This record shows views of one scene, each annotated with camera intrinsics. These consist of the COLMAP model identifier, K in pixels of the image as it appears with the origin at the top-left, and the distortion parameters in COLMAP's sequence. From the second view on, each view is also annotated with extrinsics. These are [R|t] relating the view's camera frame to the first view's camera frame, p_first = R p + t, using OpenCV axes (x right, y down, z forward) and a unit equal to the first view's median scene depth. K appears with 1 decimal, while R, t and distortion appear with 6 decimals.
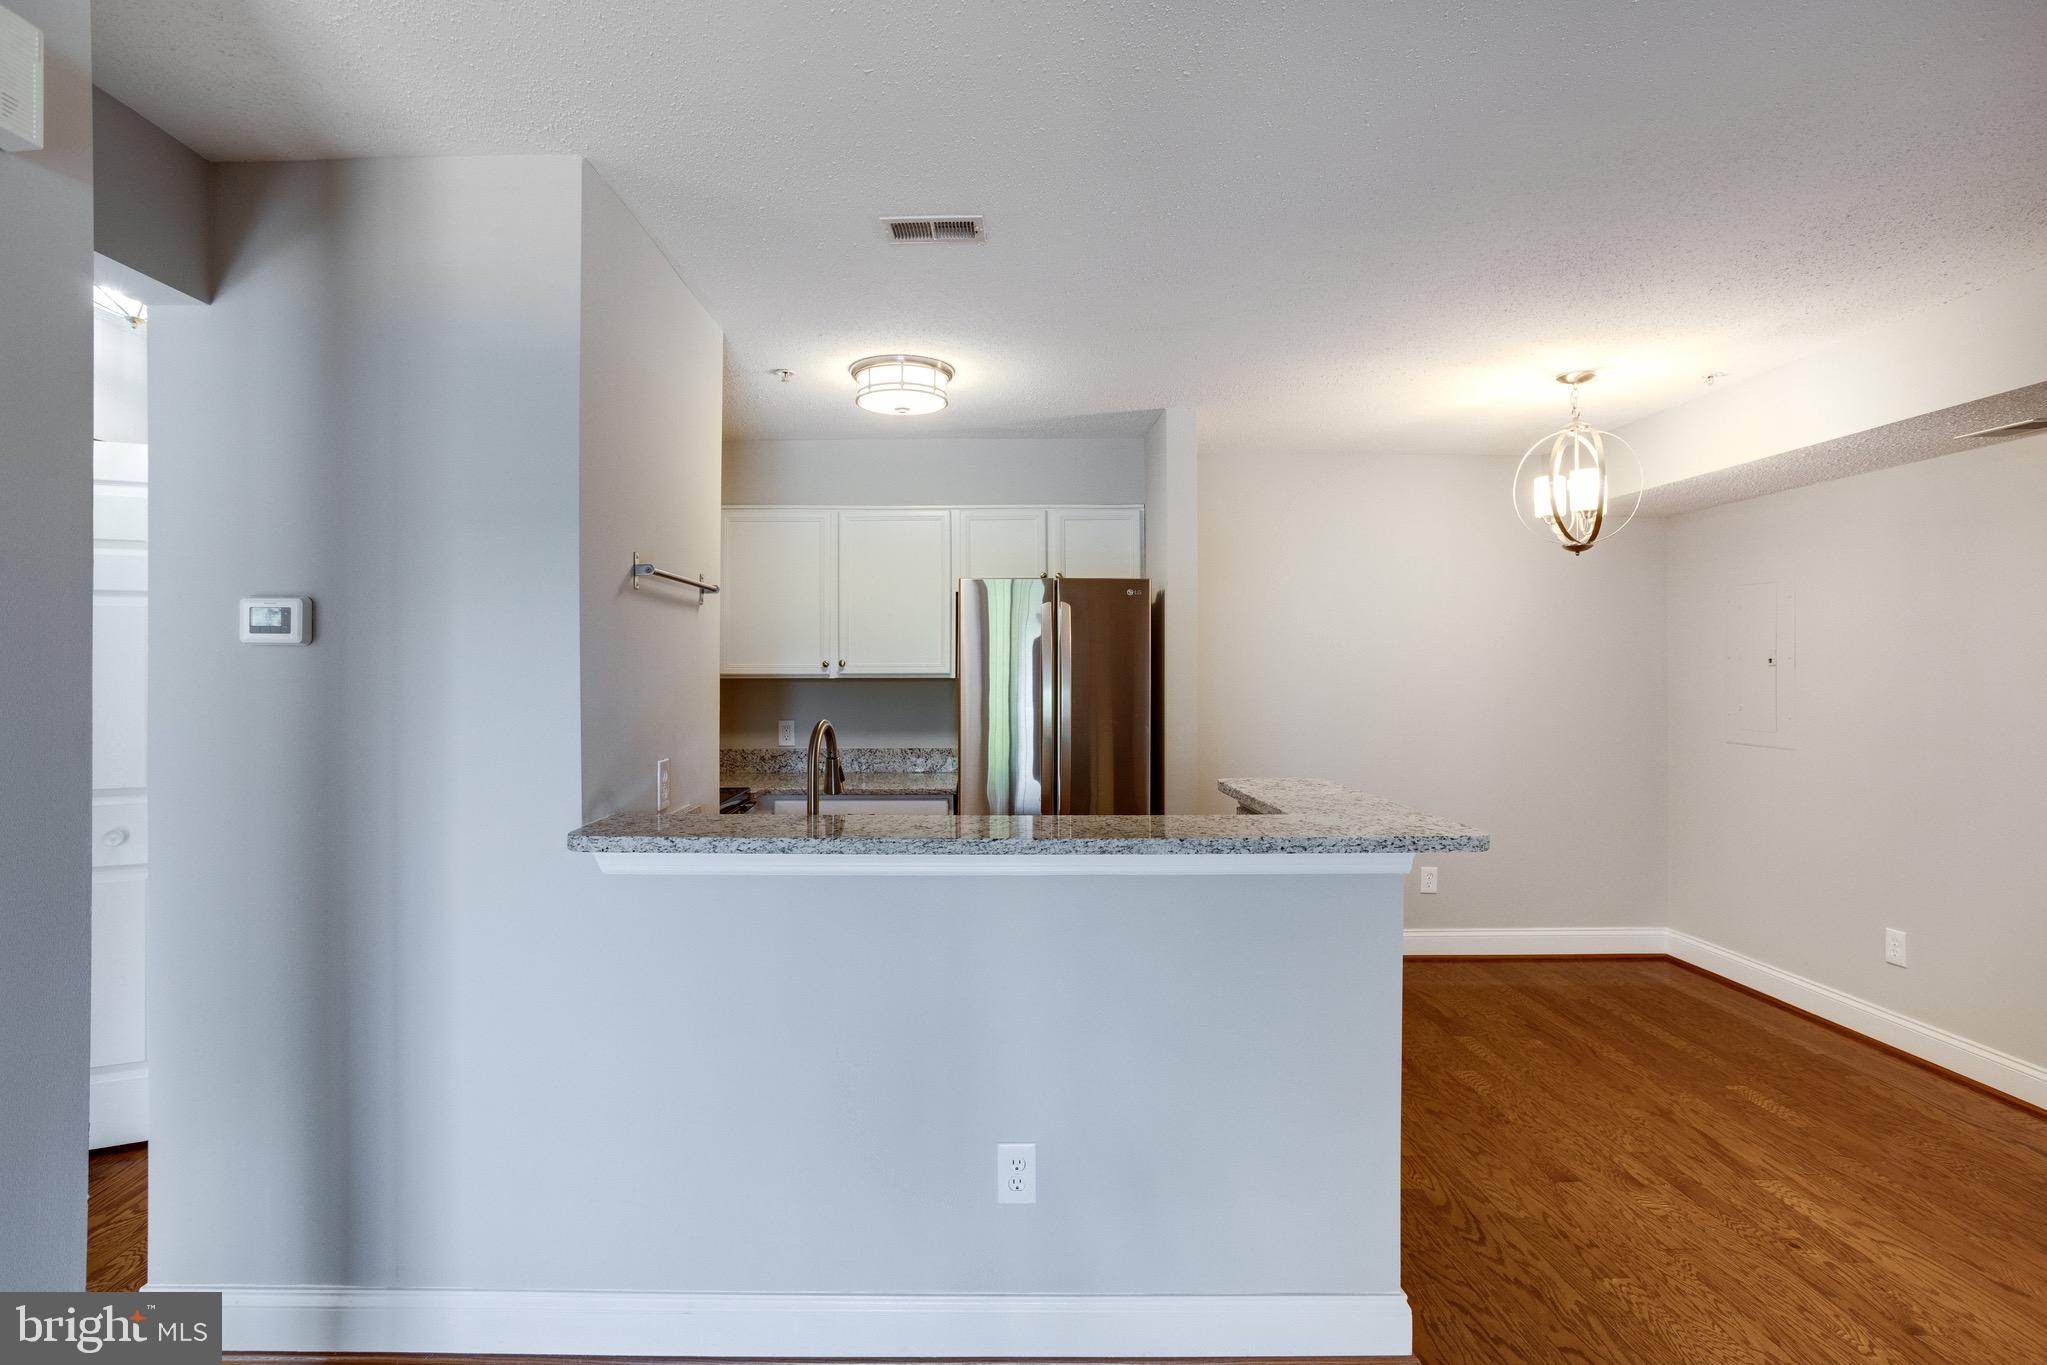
lens RADIAL K [[1033.9, 0, 972.5], [0, 1033.9, 679.3], [0, 0, 1]] dist [-0.002339, 0.000930]
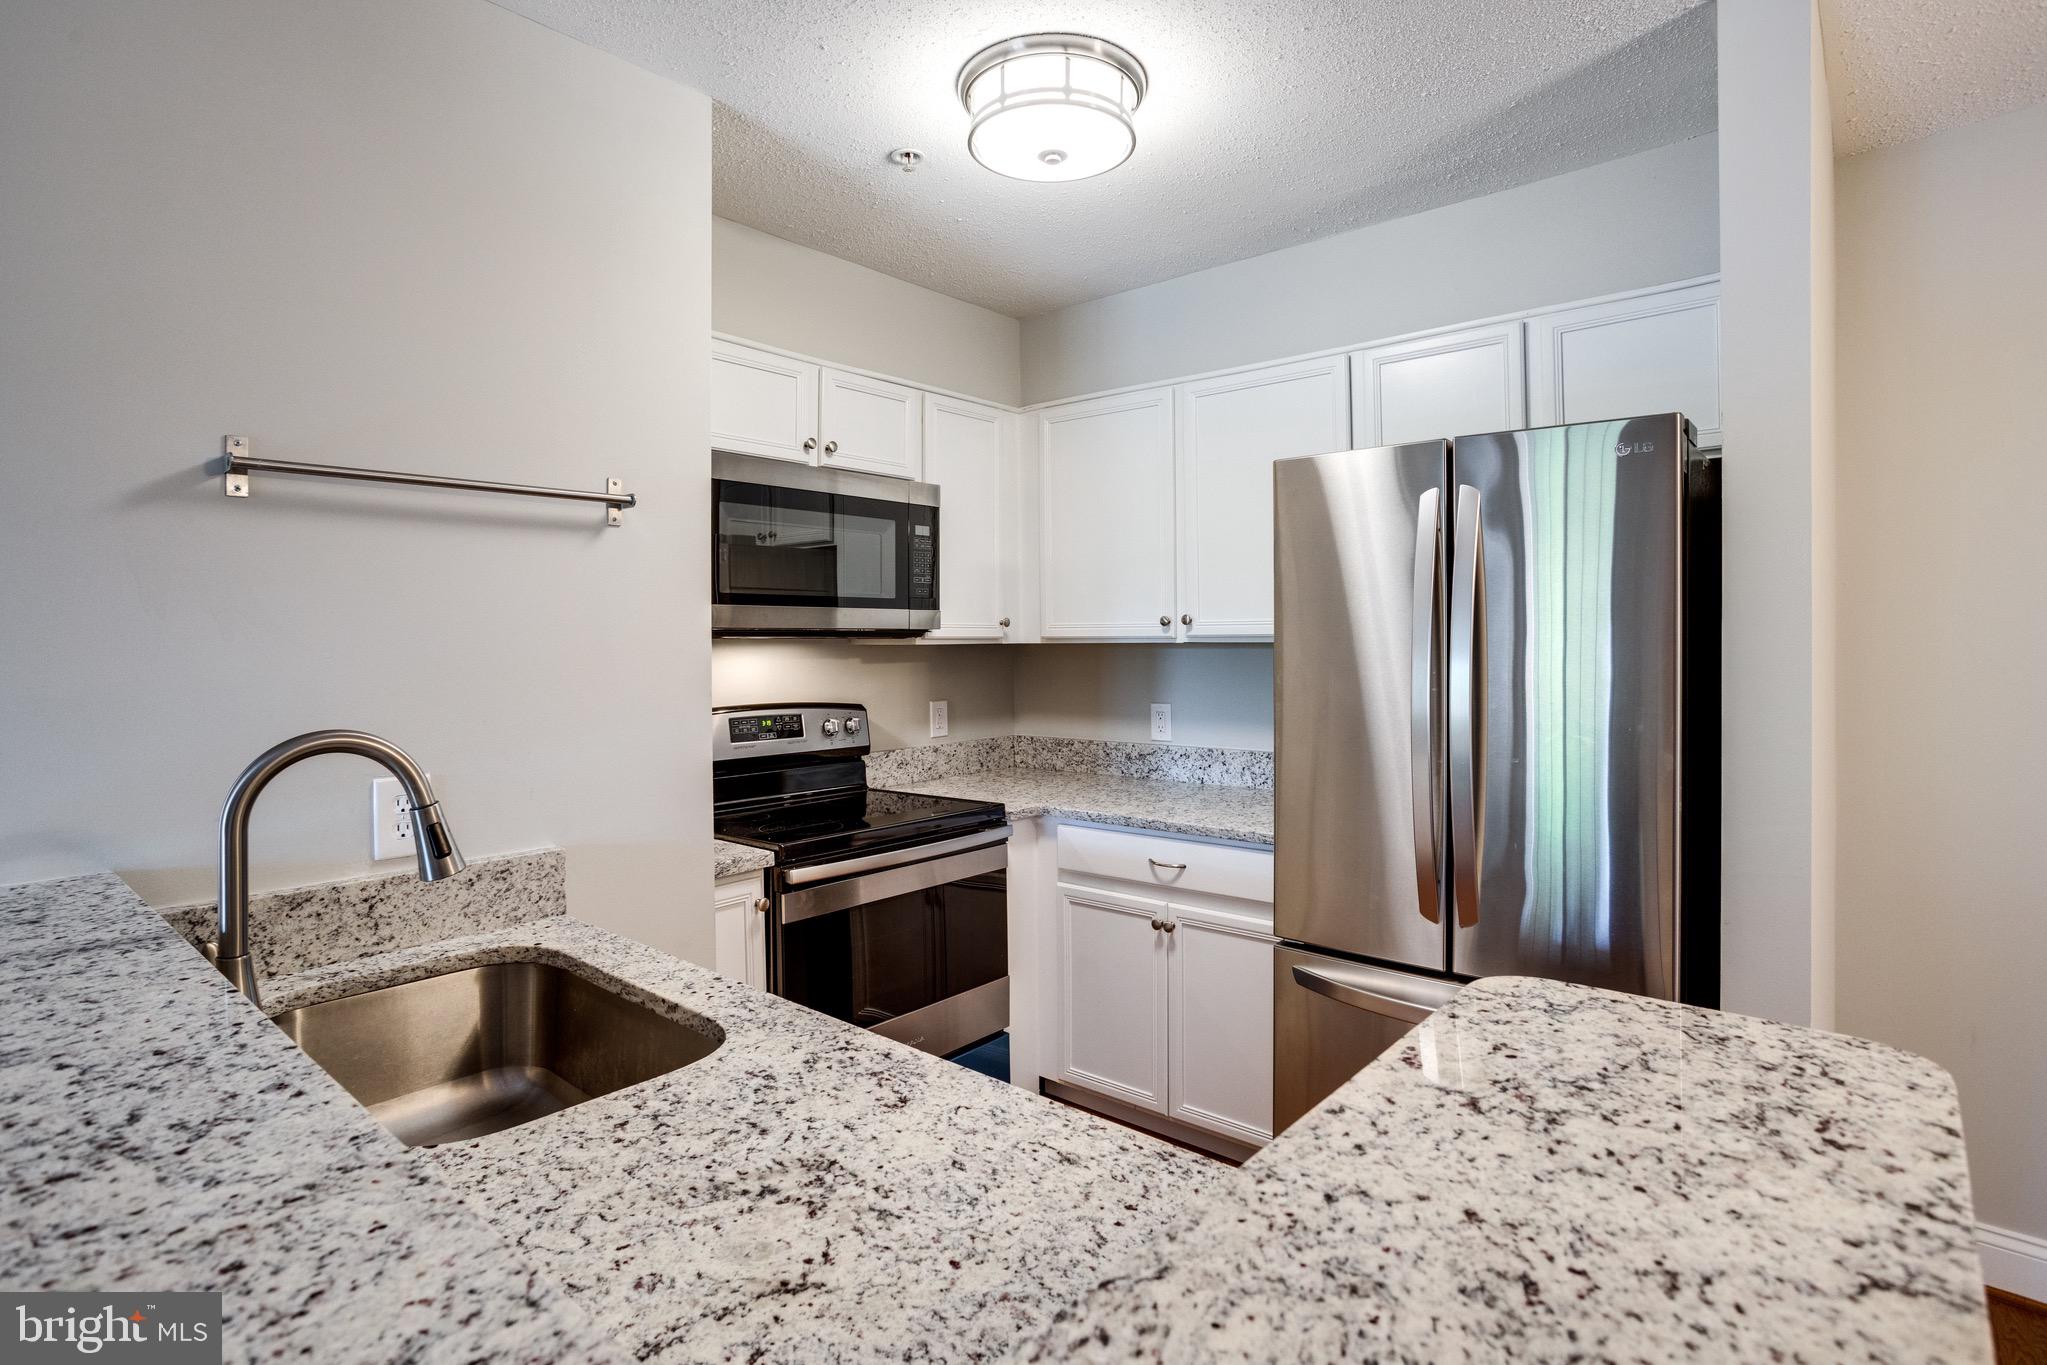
lens RADIAL K [[1043.9, 0, 1020.0], [0, 1043.9, 650.5], [0, 0, 1]] dist [-0.001231, -0.000023]
pose [[0.759626, 0.003509, -0.650351, 0.281140], [0.000991, 0.999978, 0.006553, -0.000846], [0.650359, -0.005623, 0.759606, 0.564214]]
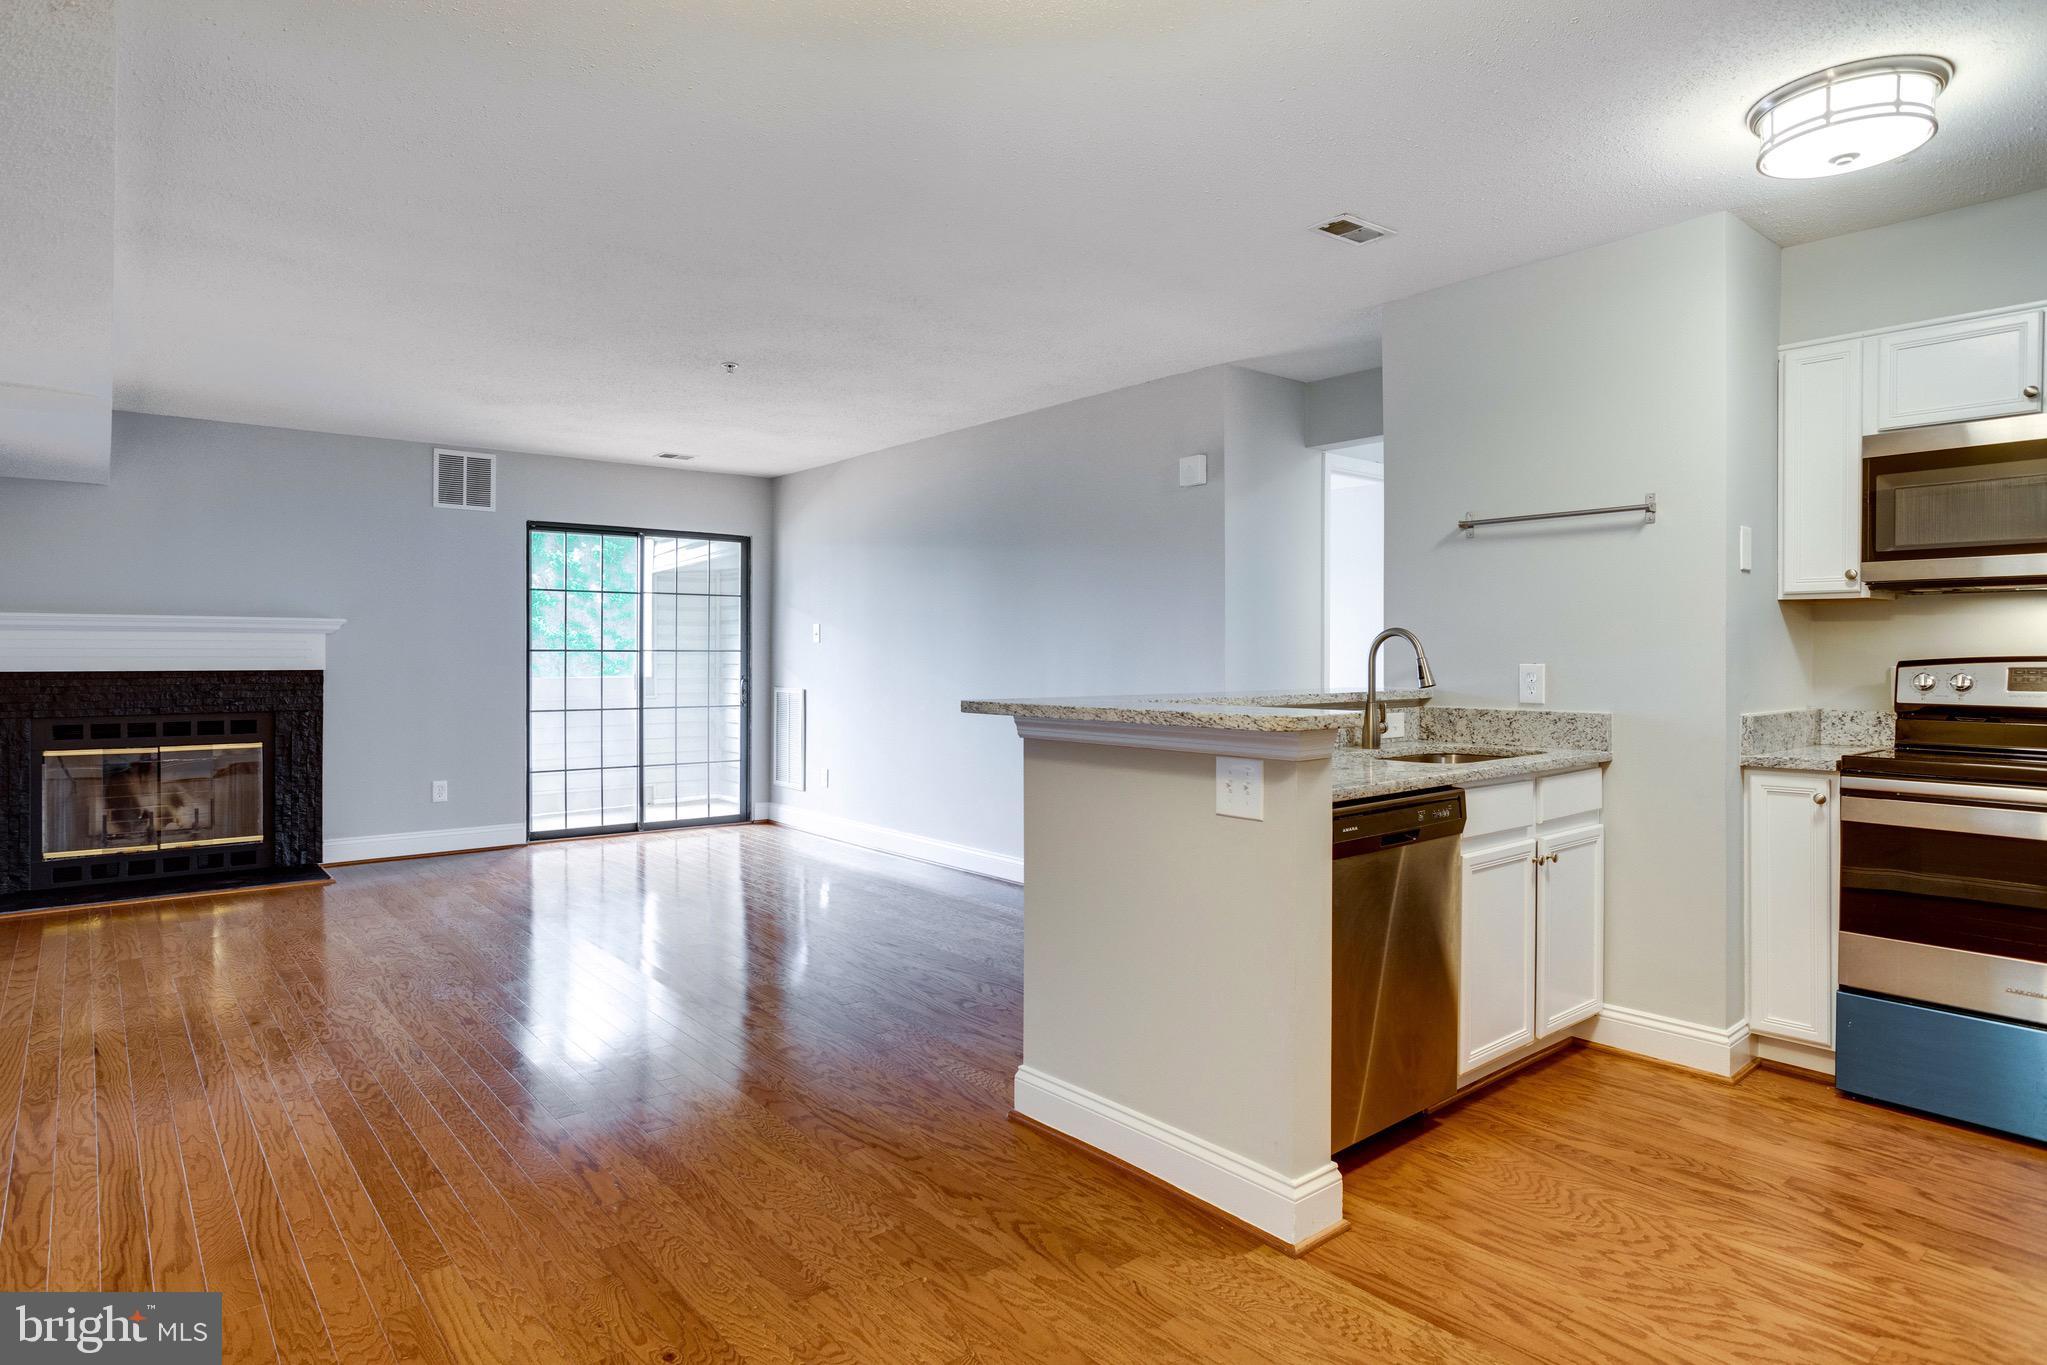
lens RADIAL K [[1138.6, 0, 1021.5], [0, 1138.6, 651.0], [0, 0, 1]] dist [-0.025225, 0.000639]
pose [[-0.771628, -0.001235, -0.636073, 0.769903], [-0.005611, 0.999972, 0.004865, 0.042943], [0.636049, 0.007323, -0.771614, 1.220525]]
